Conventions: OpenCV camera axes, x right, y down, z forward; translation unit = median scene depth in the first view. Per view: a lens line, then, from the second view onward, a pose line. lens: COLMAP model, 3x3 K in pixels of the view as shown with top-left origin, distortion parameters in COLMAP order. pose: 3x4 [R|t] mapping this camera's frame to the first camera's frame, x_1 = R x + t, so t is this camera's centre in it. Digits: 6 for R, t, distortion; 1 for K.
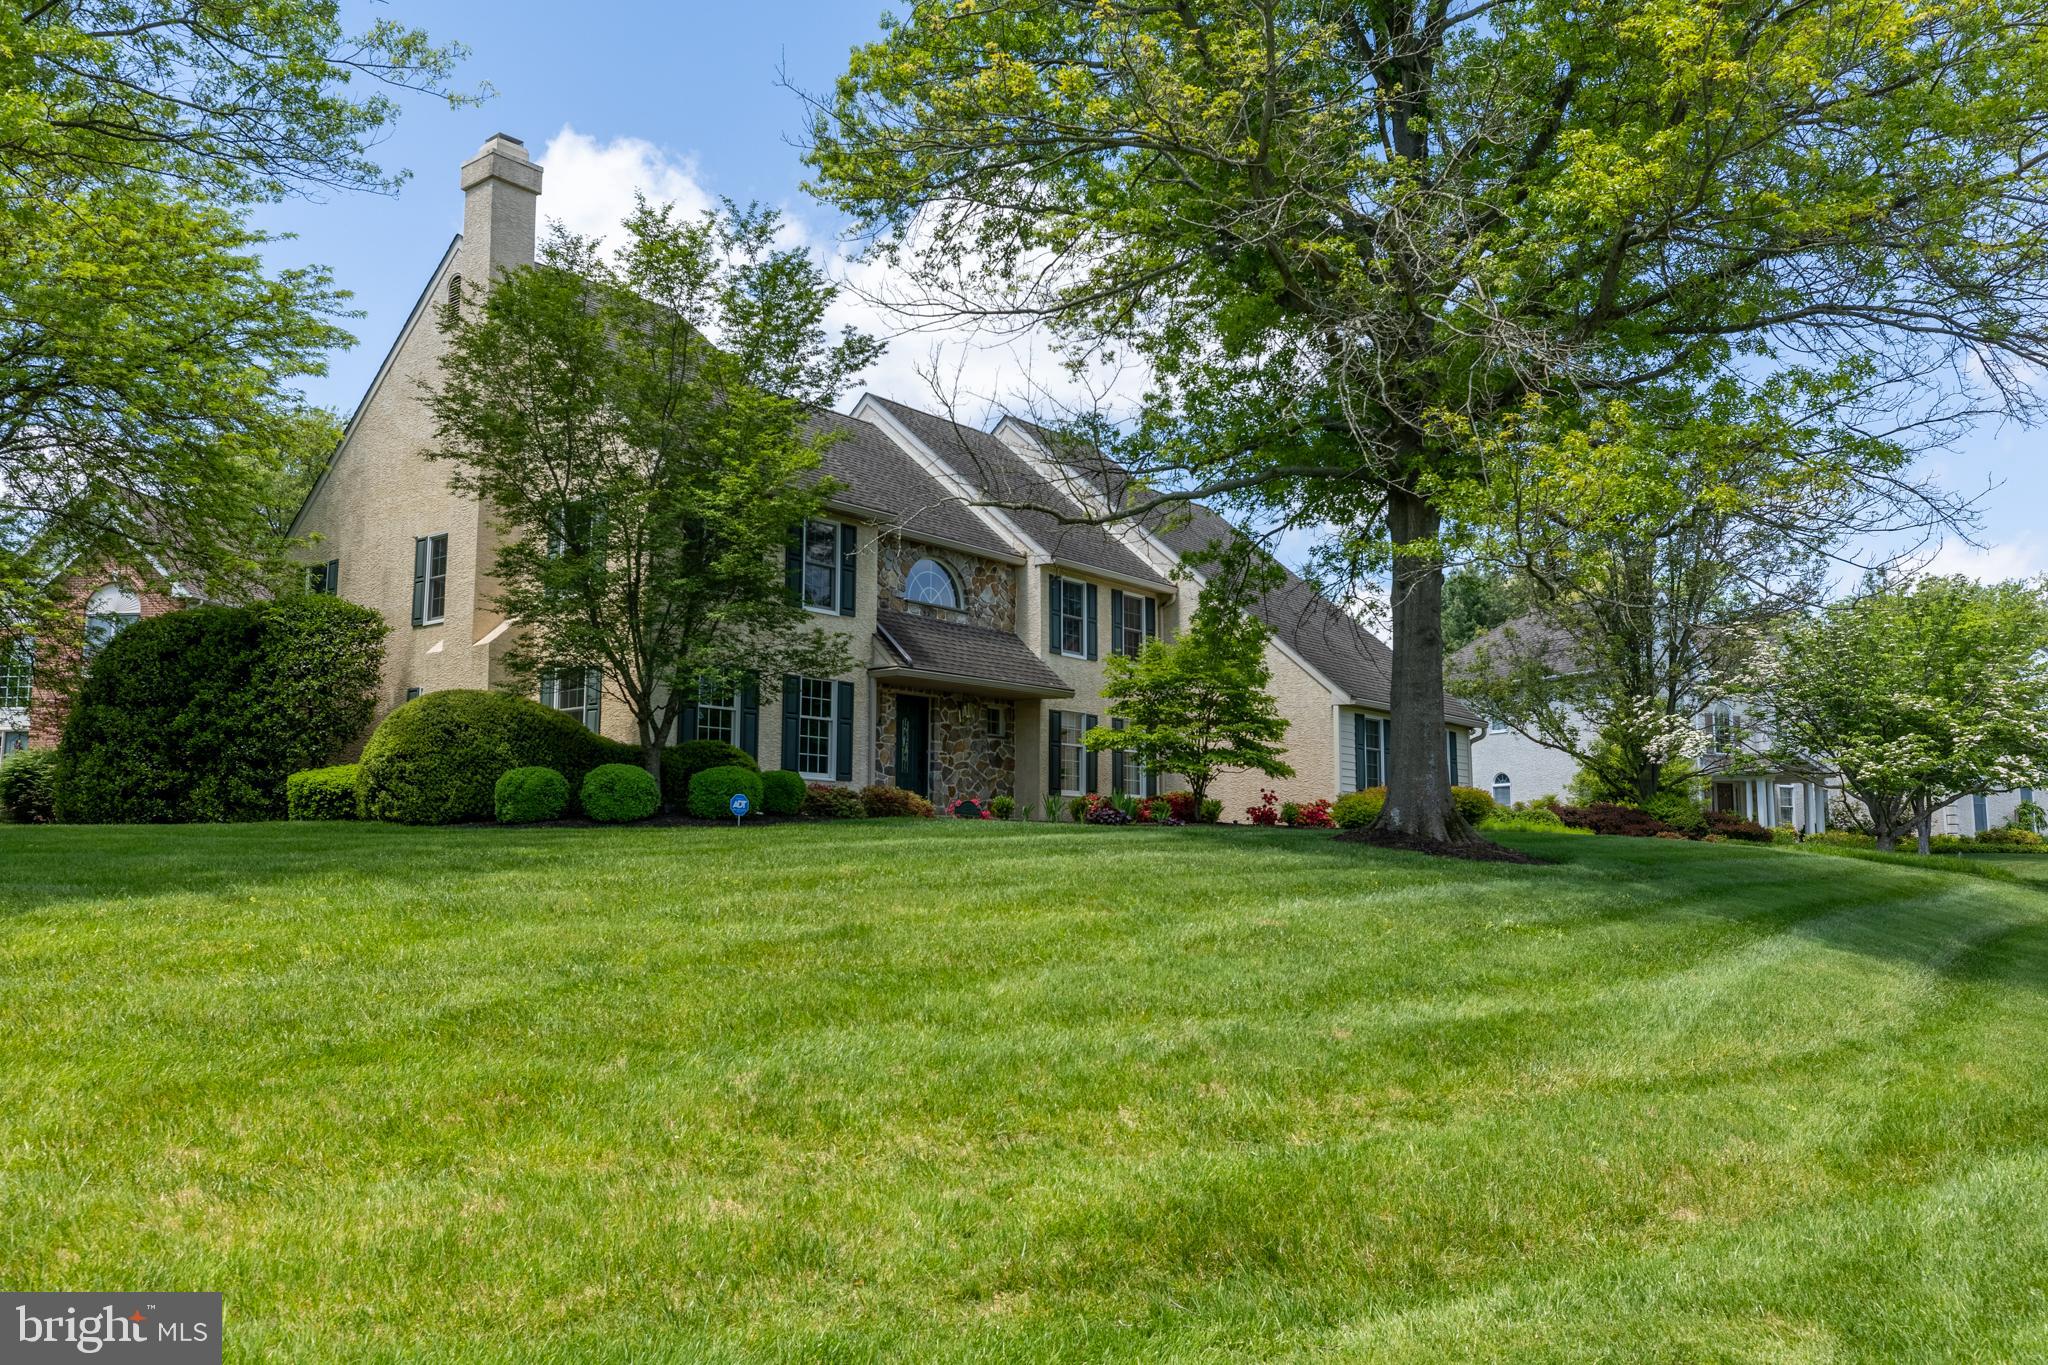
lens RADIAL K [[1592.7, 0, 1024.0], [0, 1592.7, 682.5], [0, 0, 1]] dist [0.001937, 0.000023]
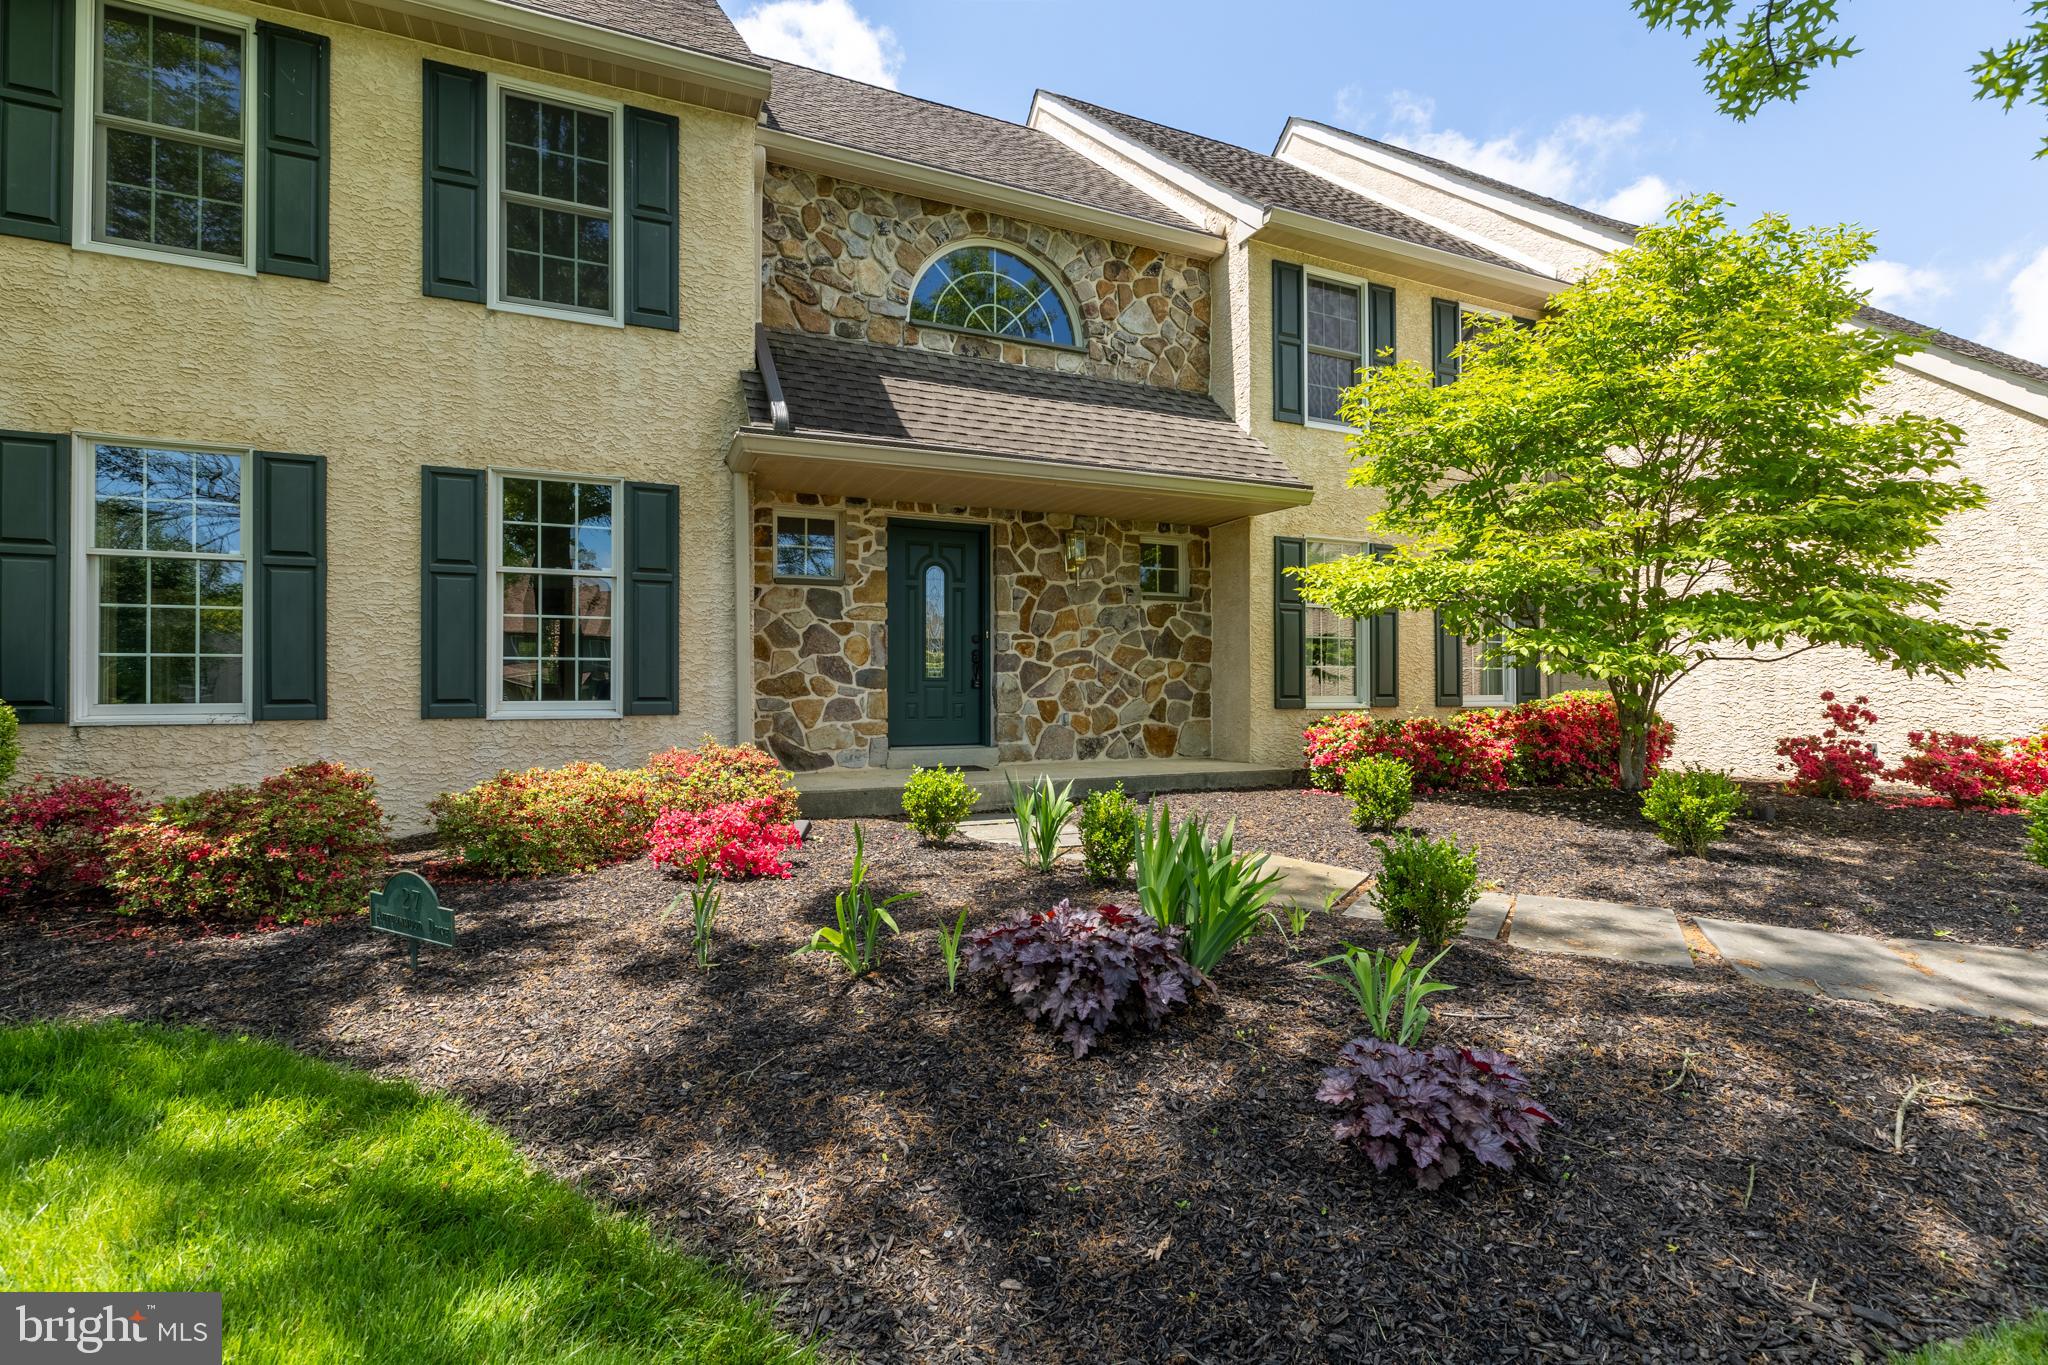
lens RADIAL K [[912.6, 0, 1028.5], [0, 912.6, 681.6], [0, 0, 1]] dist [0.007335, -0.002953]
pose [[0.889267, -0.013059, -0.457203, 0.077714], [0.062166, 0.993768, 0.092529, 0.030935], [0.453145, -0.110705, 0.884536, 0.713531]]
